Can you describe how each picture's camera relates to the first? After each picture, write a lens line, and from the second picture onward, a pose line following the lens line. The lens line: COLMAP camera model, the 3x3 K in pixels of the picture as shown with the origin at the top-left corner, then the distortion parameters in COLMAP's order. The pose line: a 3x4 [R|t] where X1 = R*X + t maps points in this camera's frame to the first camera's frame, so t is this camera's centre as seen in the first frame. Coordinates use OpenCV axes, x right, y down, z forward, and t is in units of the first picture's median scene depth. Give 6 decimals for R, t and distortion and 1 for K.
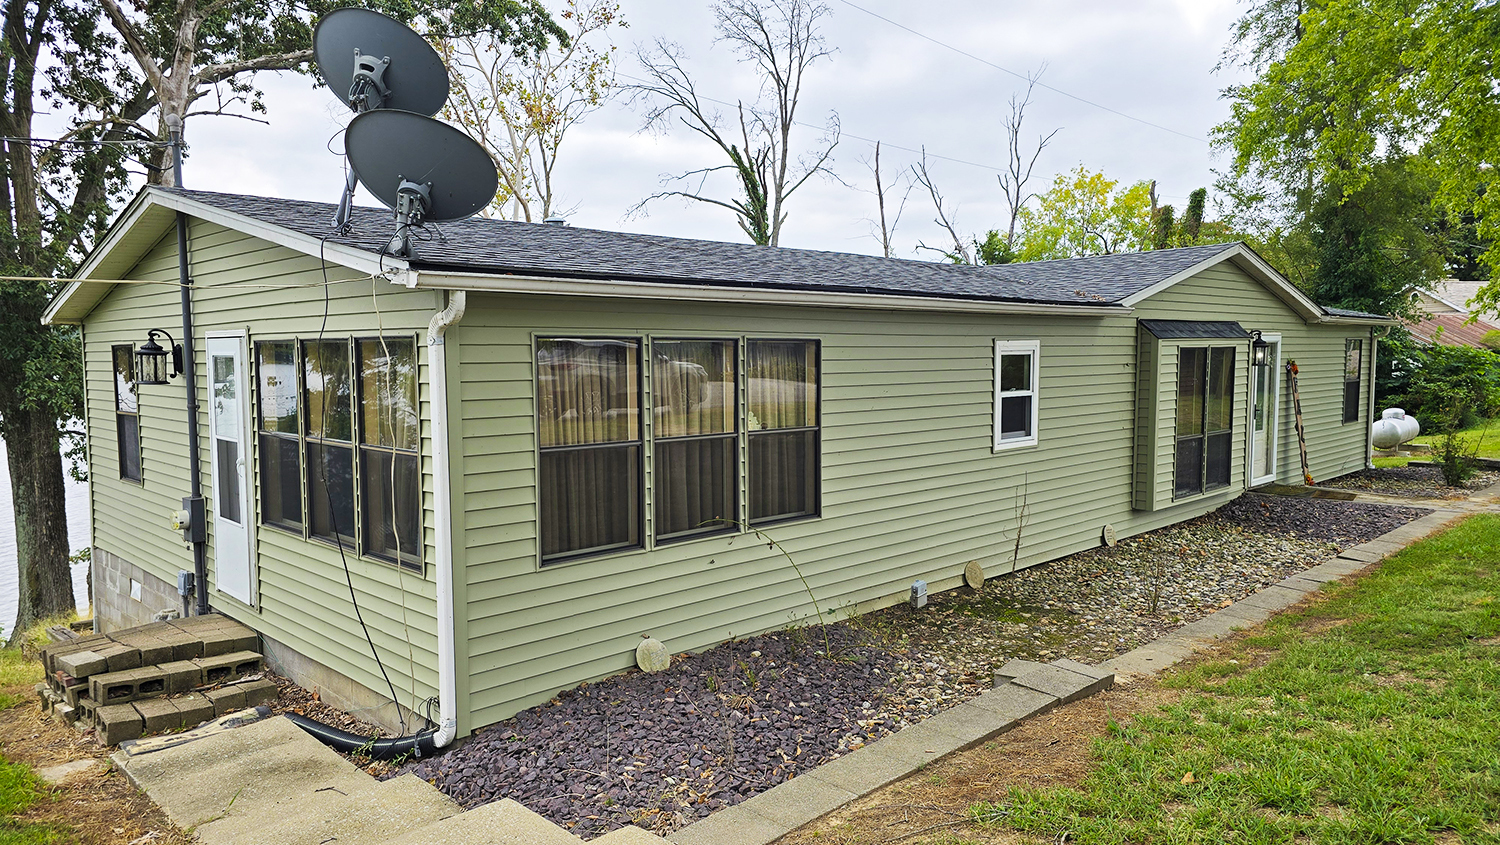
lens RADIAL K [[1006.4, 0, 752.5], [0, 1006.4, 430.1], [0, 0, 1]] dist [0.058974, -0.054966]
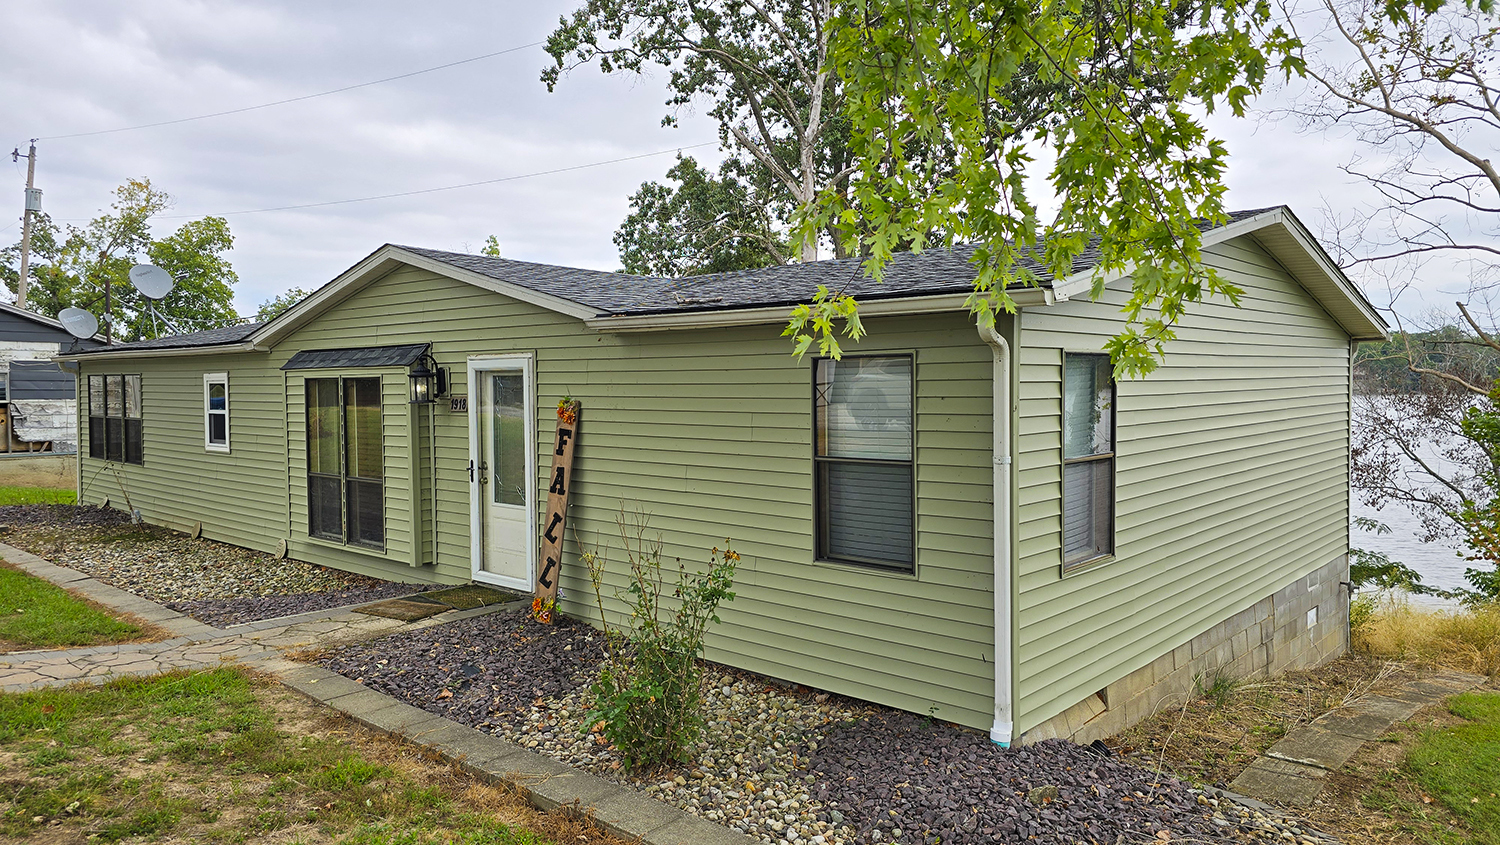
lens RADIAL K [[1006.4, 0, 758.7], [0, 1006.4, 415.0], [0, 0, 1]] dist [0.058974, -0.054966]
pose [[0.056386, 0.048406, -0.997235, 0.418384], [-0.067581, 0.996718, 0.044560, -0.035561], [0.996119, 0.064882, 0.059472, 0.410060]]
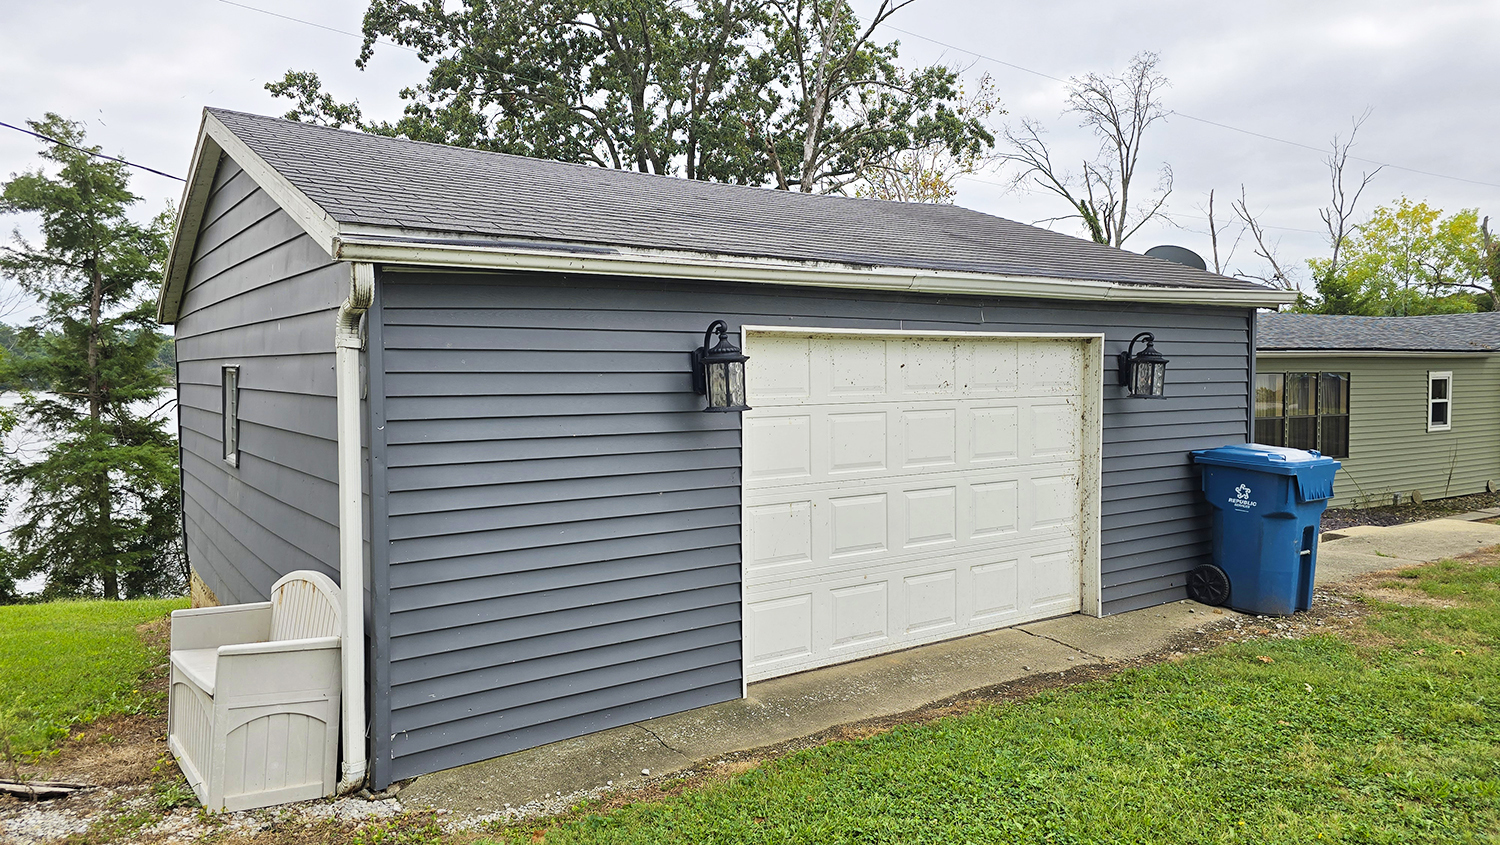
lens RADIAL K [[1006.4, 0, 749.4], [0, 1006.4, 423.9], [0, 0, 1]] dist [0.058974, -0.054966]
pose [[0.973074, 0.012095, -0.230175, -0.130147], [-0.017402, 0.999627, -0.021041, 0.016372], [0.229835, 0.024480, 0.972922, -0.267037]]
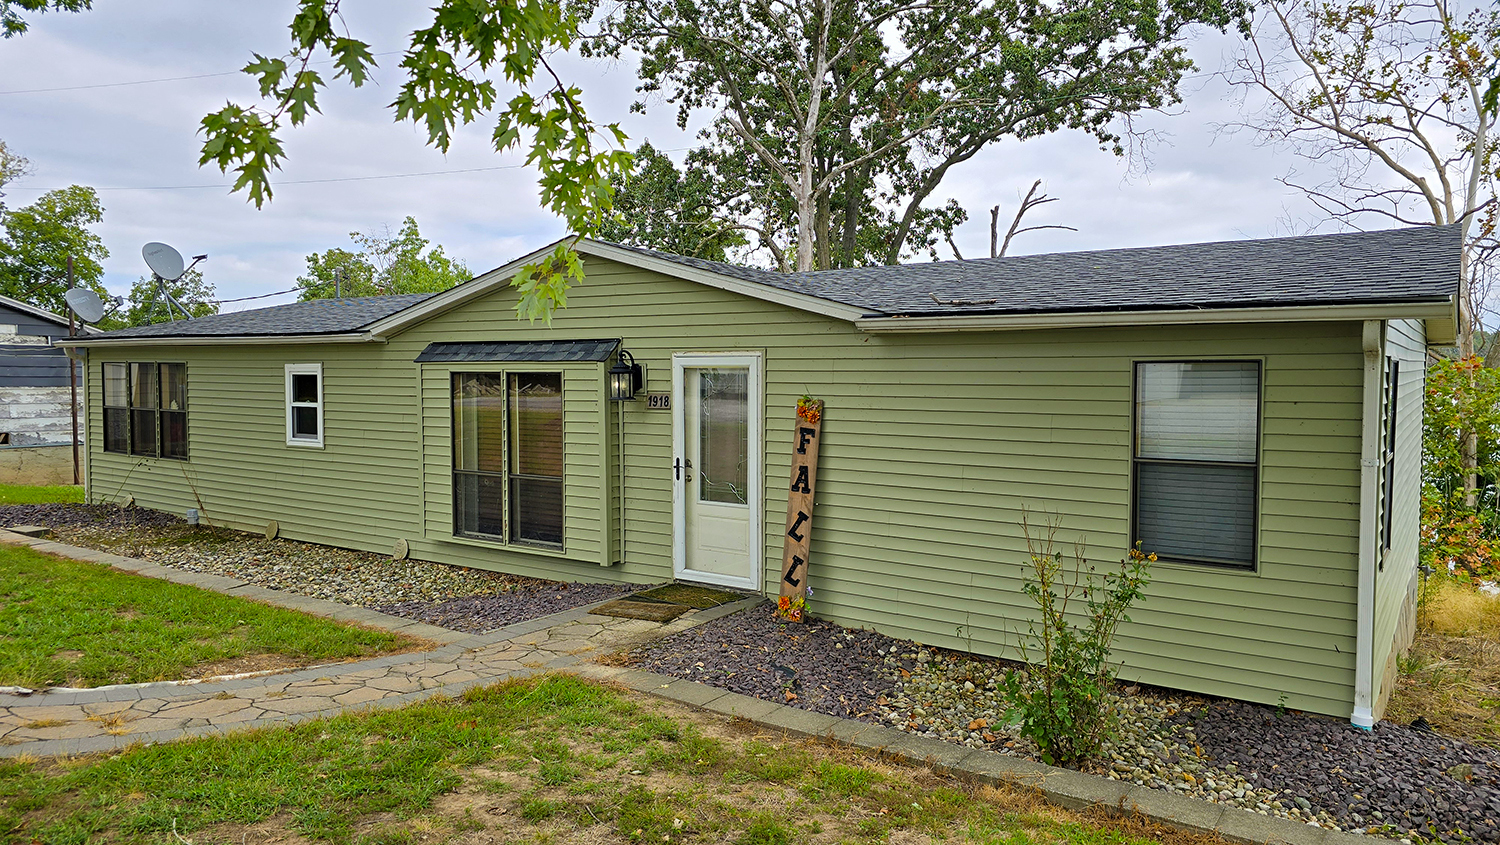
lens RADIAL K [[1006.4, 0, 746.2], [0, 1006.4, 417.2], [0, 0, 1]] dist [0.058974, -0.054966]
pose [[0.188248, 0.062841, -0.980109, 0.409436], [-0.078084, 0.995749, 0.048846, -0.031816], [0.979013, 0.067335, 0.192355, 0.324202]]
